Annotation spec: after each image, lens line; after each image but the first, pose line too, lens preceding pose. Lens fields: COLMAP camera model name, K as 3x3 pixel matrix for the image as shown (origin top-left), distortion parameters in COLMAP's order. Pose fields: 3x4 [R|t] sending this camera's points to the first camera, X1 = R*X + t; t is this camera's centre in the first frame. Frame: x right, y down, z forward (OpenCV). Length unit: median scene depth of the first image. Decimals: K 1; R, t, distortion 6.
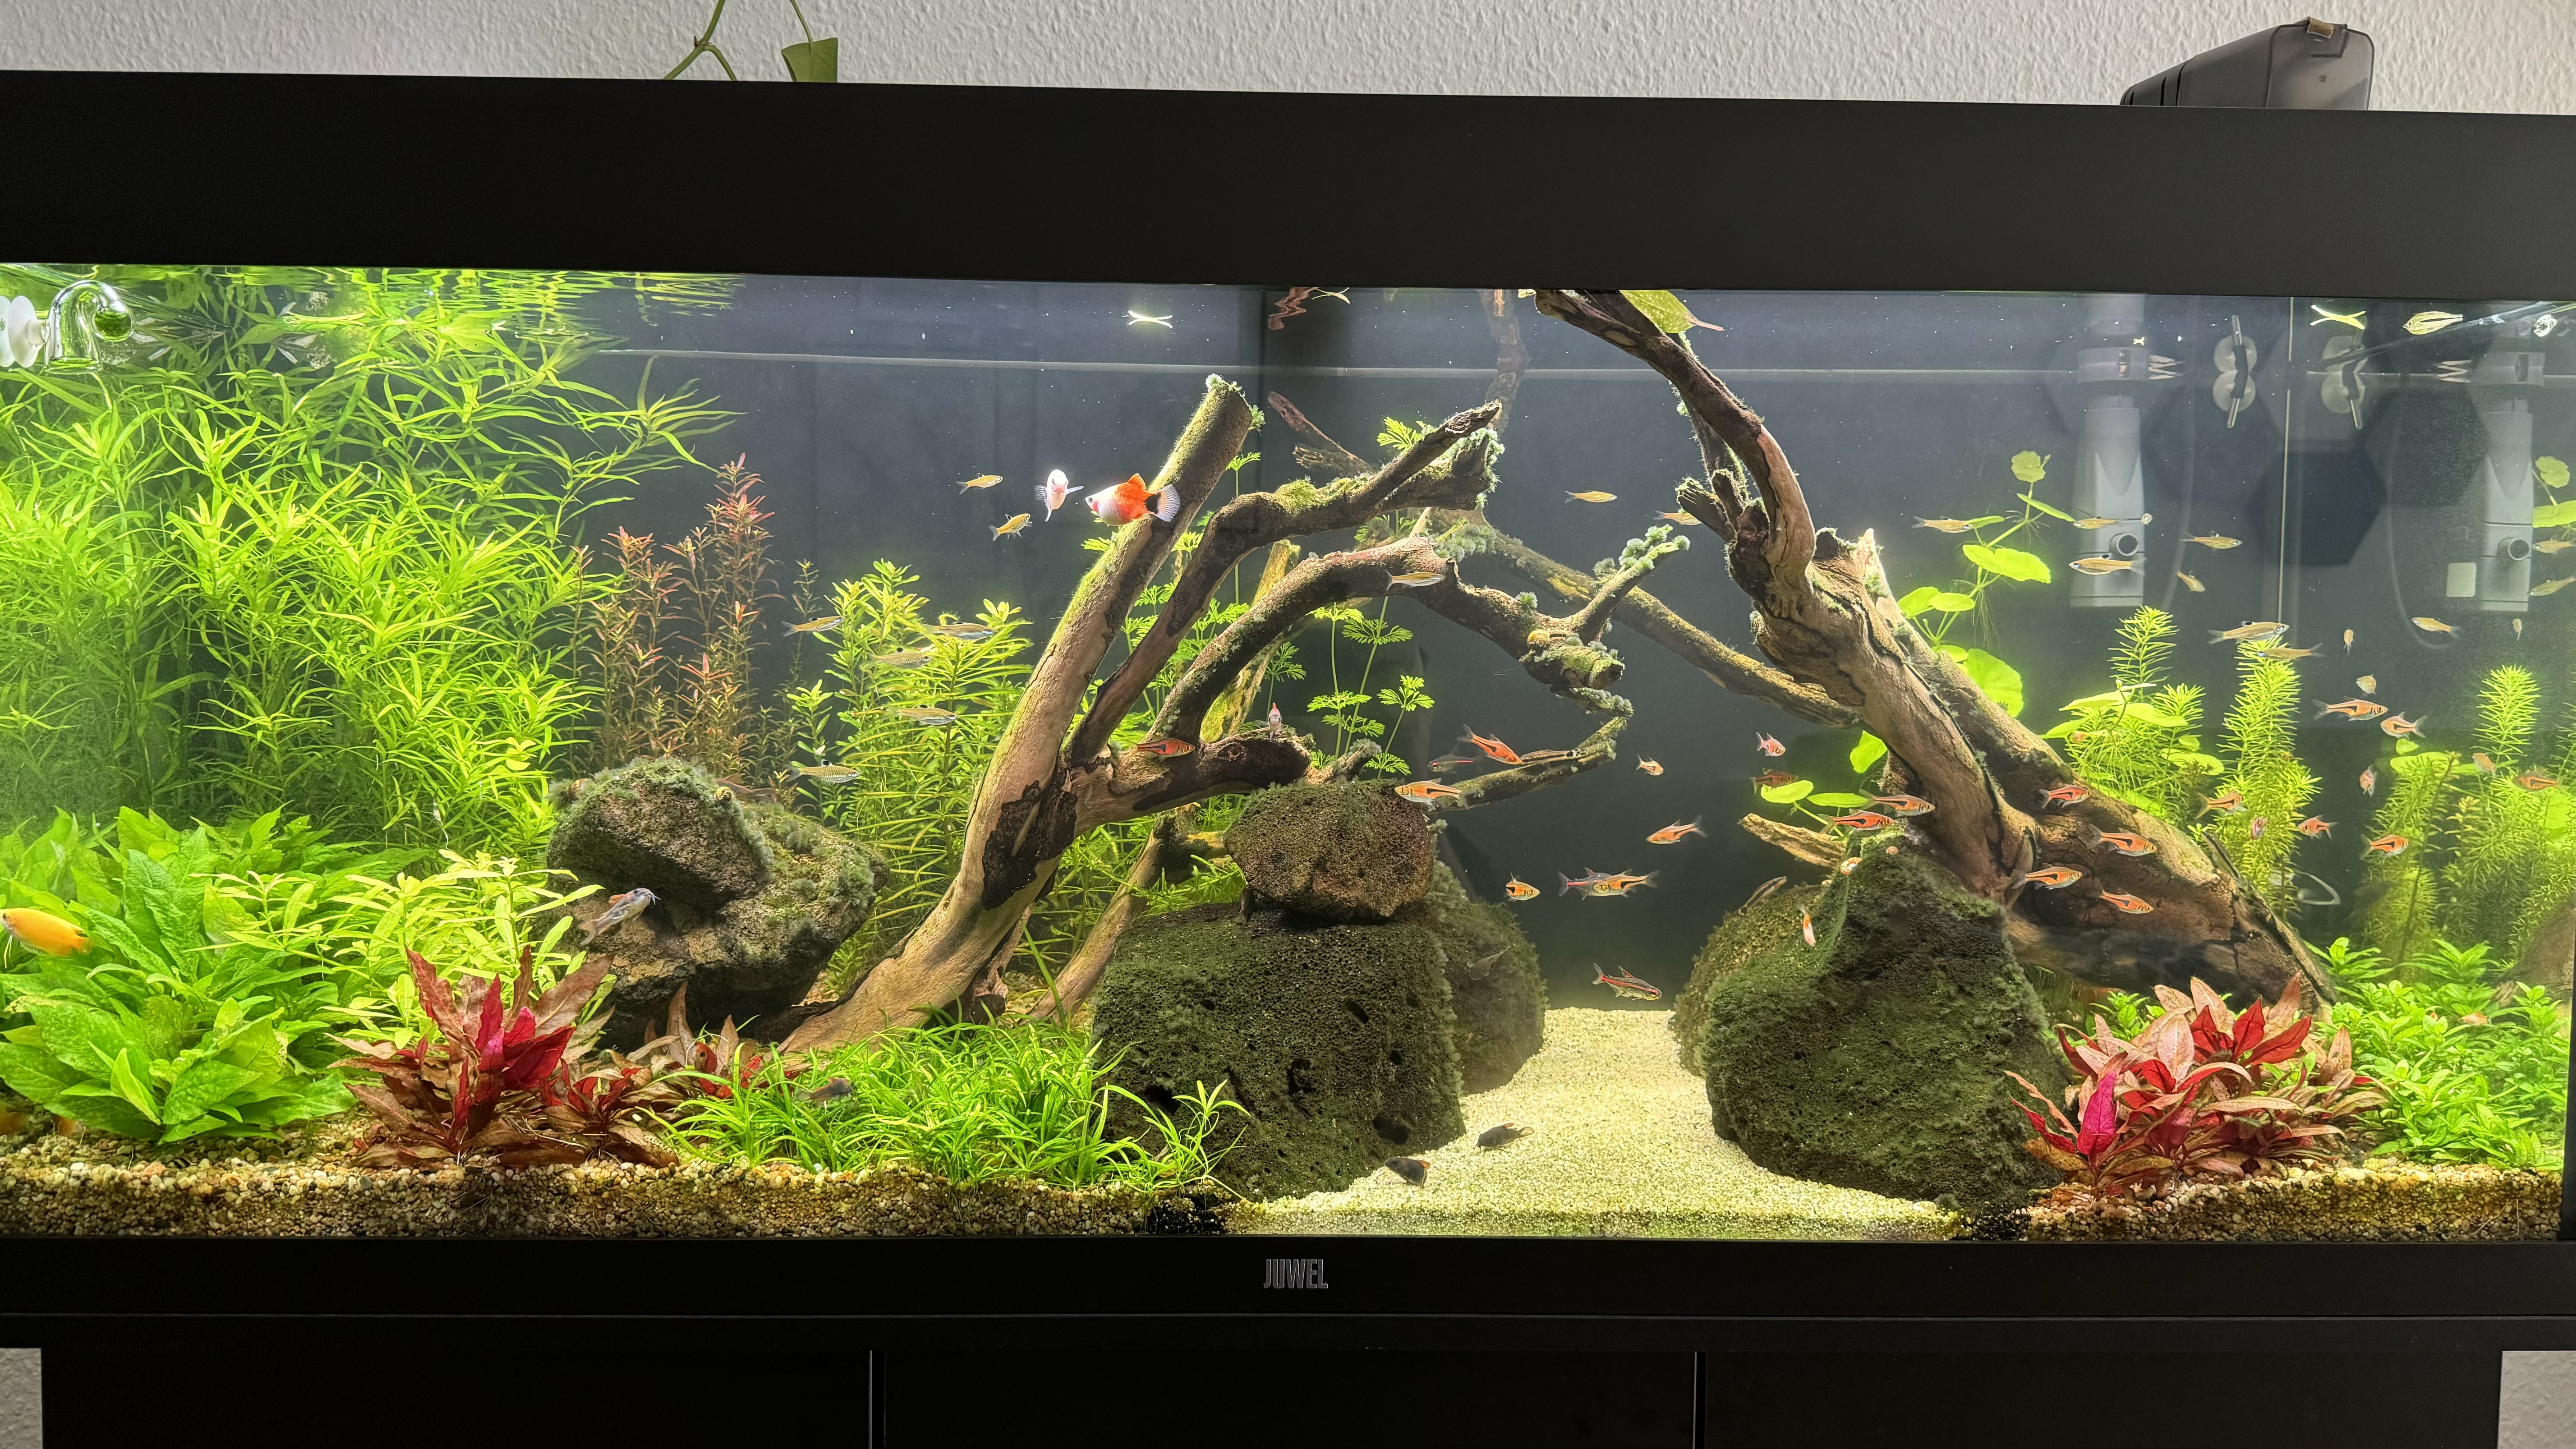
lens RADIAL K [[1871.4, 0, 1331.3], [0, 1871.4, 729.8], [0, 0, 1]] dist [0.173080, -0.212745]
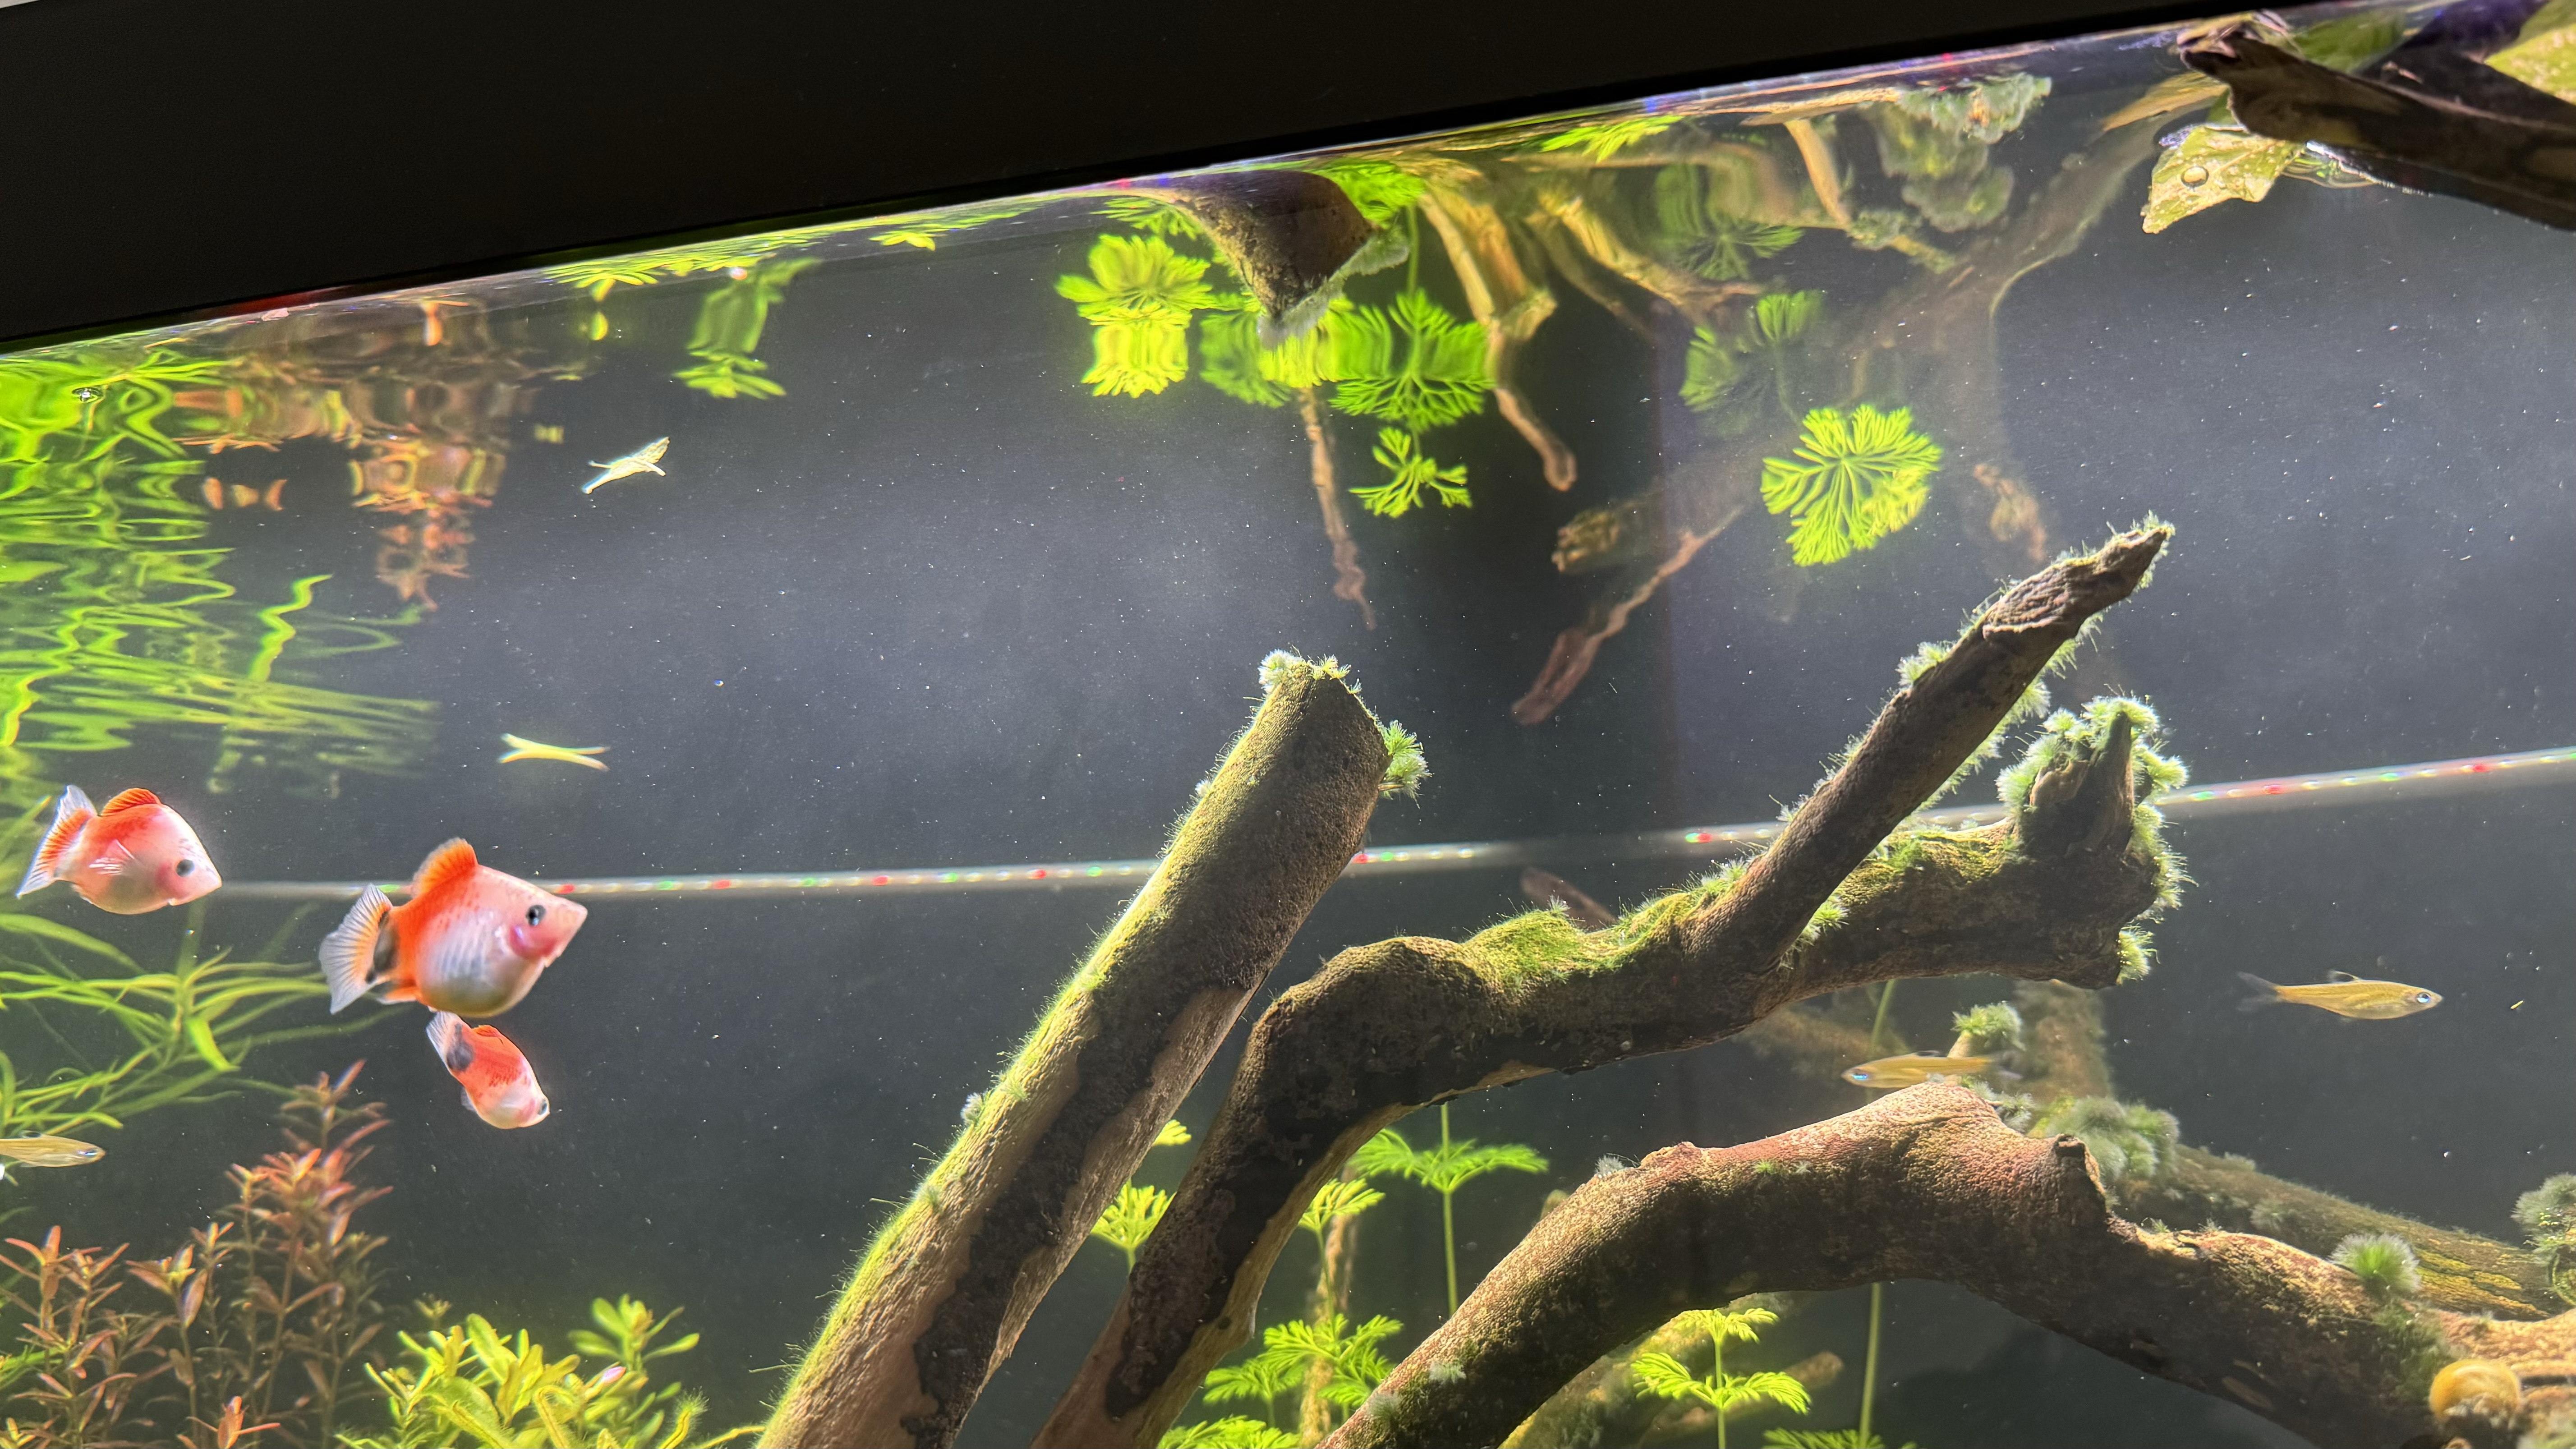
lens RADIAL K [[1922.6, 0, 1288.0], [0, 1922.6, 724.5], [0, 0, 1]] dist [-0.050503, 0.040690]
pose [[0.966214, -0.113795, -0.231262, 0.021914], [-0.007176, 0.885034, -0.465471, -0.007382], [0.257643, 0.451404, 0.854315, 0.696139]]
